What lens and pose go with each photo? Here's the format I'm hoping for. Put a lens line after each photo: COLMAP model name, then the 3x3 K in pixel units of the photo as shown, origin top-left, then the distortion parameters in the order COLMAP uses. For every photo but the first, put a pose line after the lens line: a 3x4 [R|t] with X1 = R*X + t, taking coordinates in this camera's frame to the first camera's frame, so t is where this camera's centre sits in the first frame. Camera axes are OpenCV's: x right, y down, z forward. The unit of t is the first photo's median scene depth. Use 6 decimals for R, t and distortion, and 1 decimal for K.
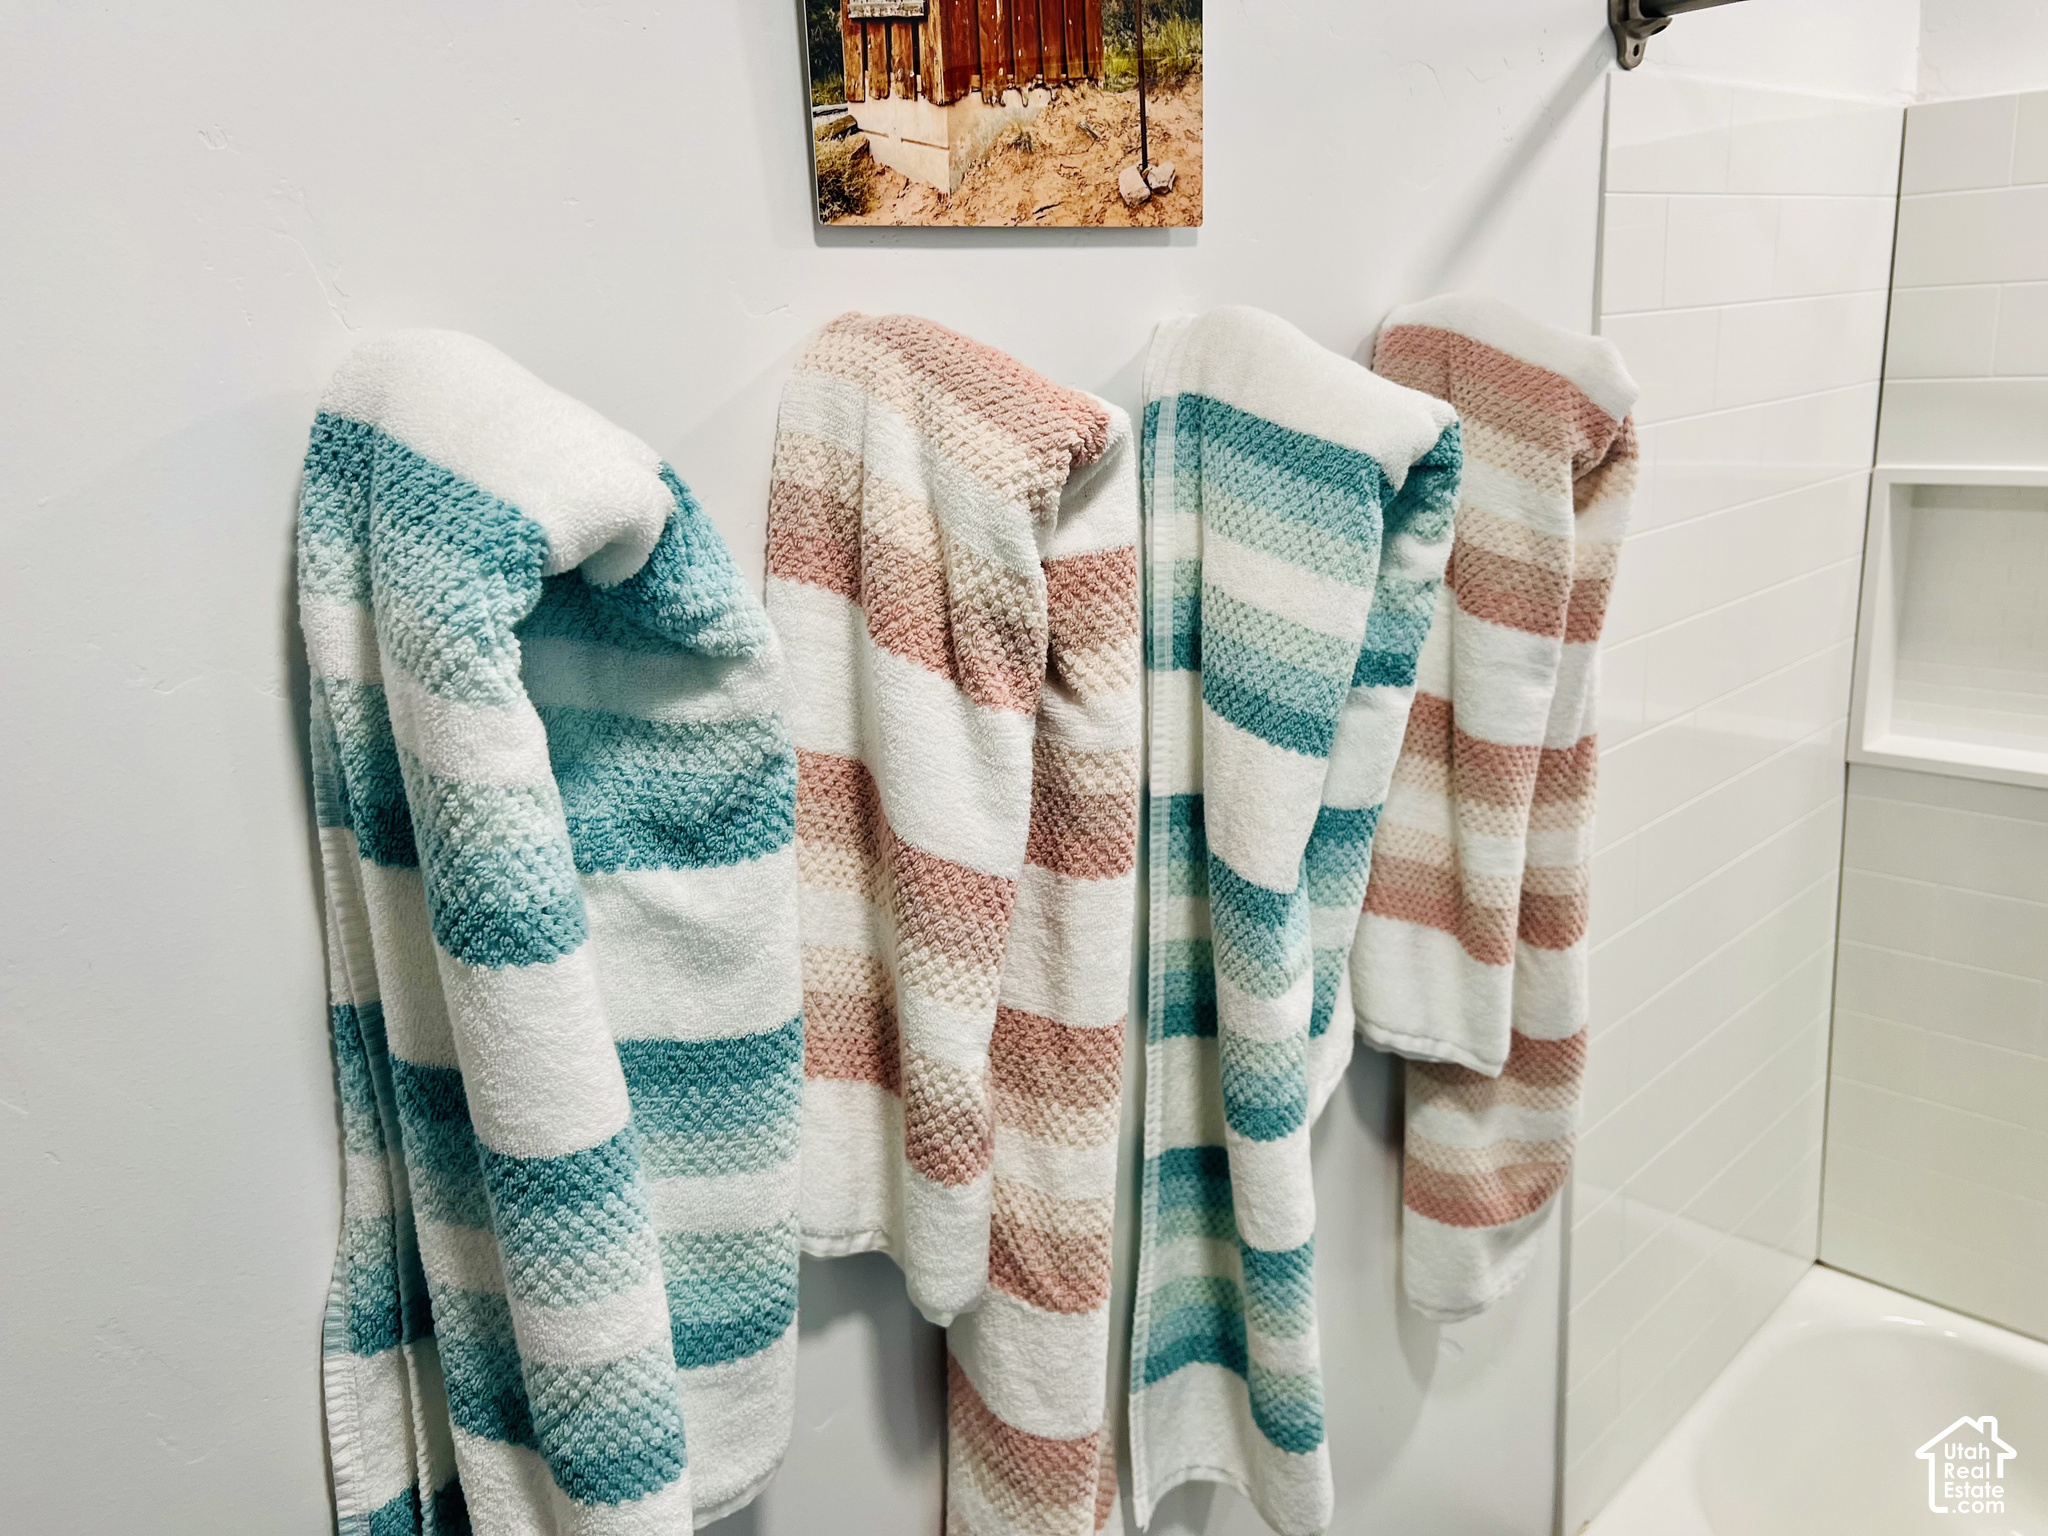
lens RADIAL K [[1541.7, 0, 1030.1], [0, 1541.7, 769.7], [0, 0, 1]] dist [0.020683, -0.001007]
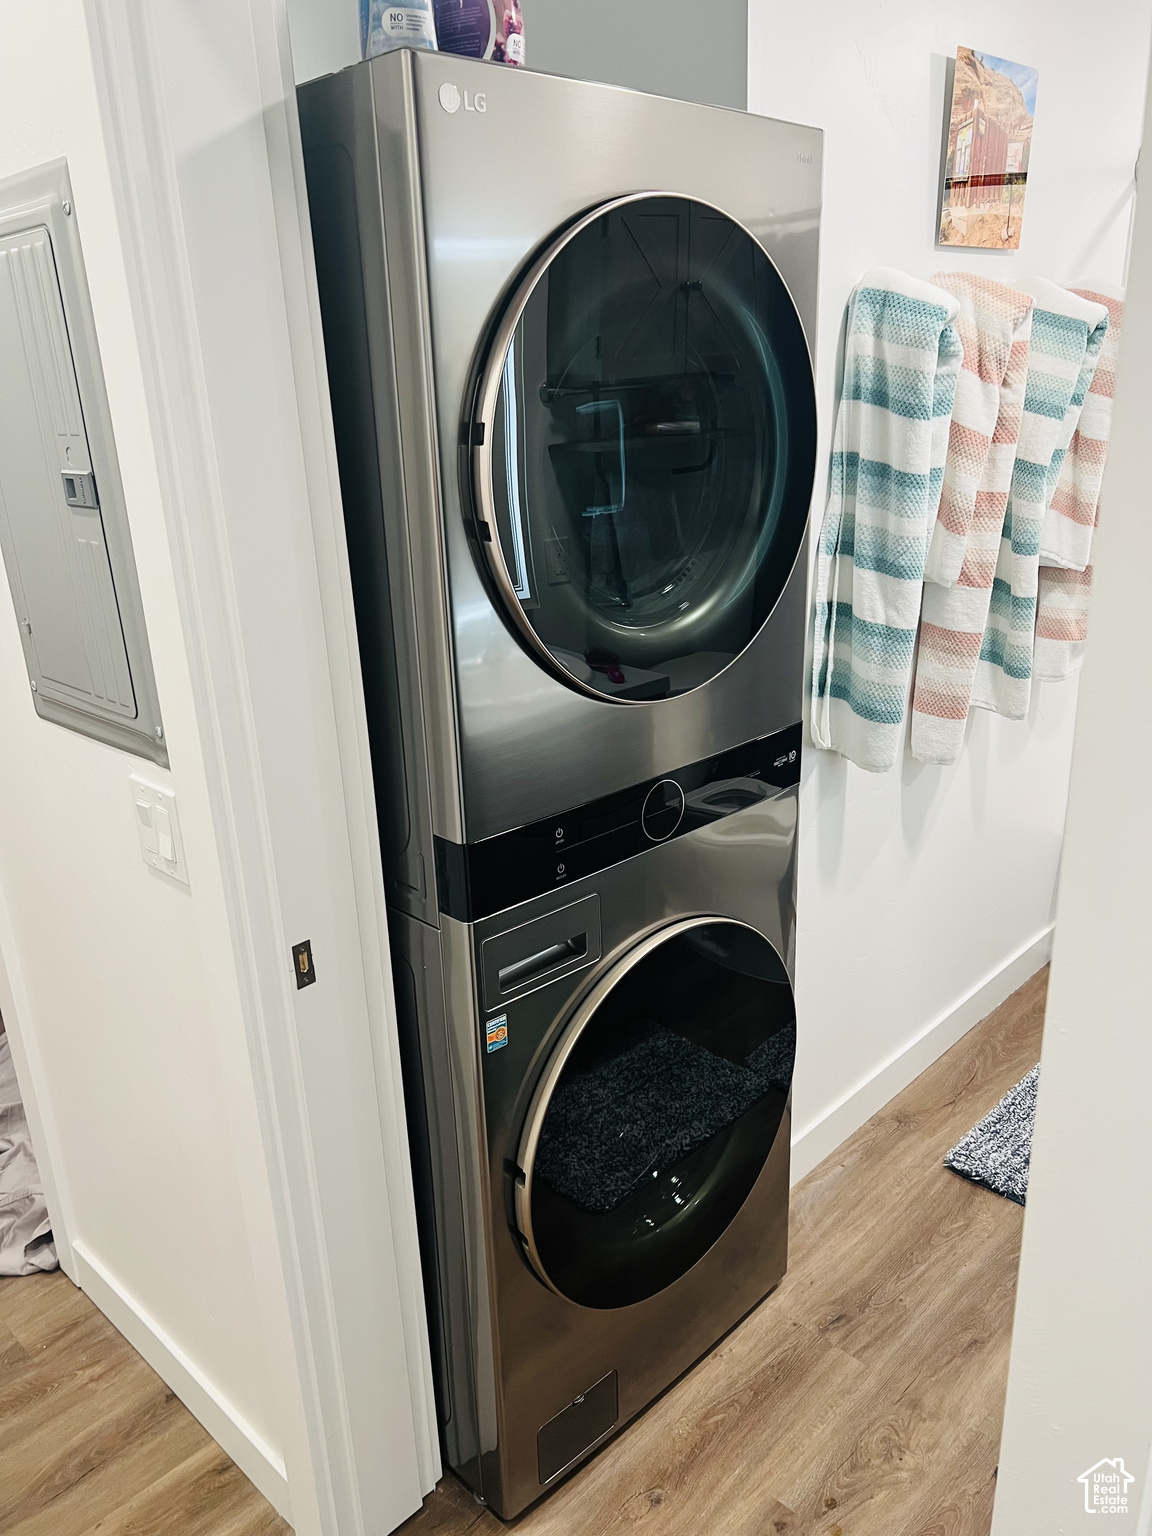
lens RADIAL K [[1156.3, 0, 571.2], [0, 1156.3, 767.0], [0, 0, 1]] dist [0.020683, -0.001007]
pose [[0.999599, 0.008729, 0.026921, -0.900578], [-0.010324, 0.998164, 0.059683, 0.585928], [-0.026351, -0.059937, 0.997854, -1.440915]]
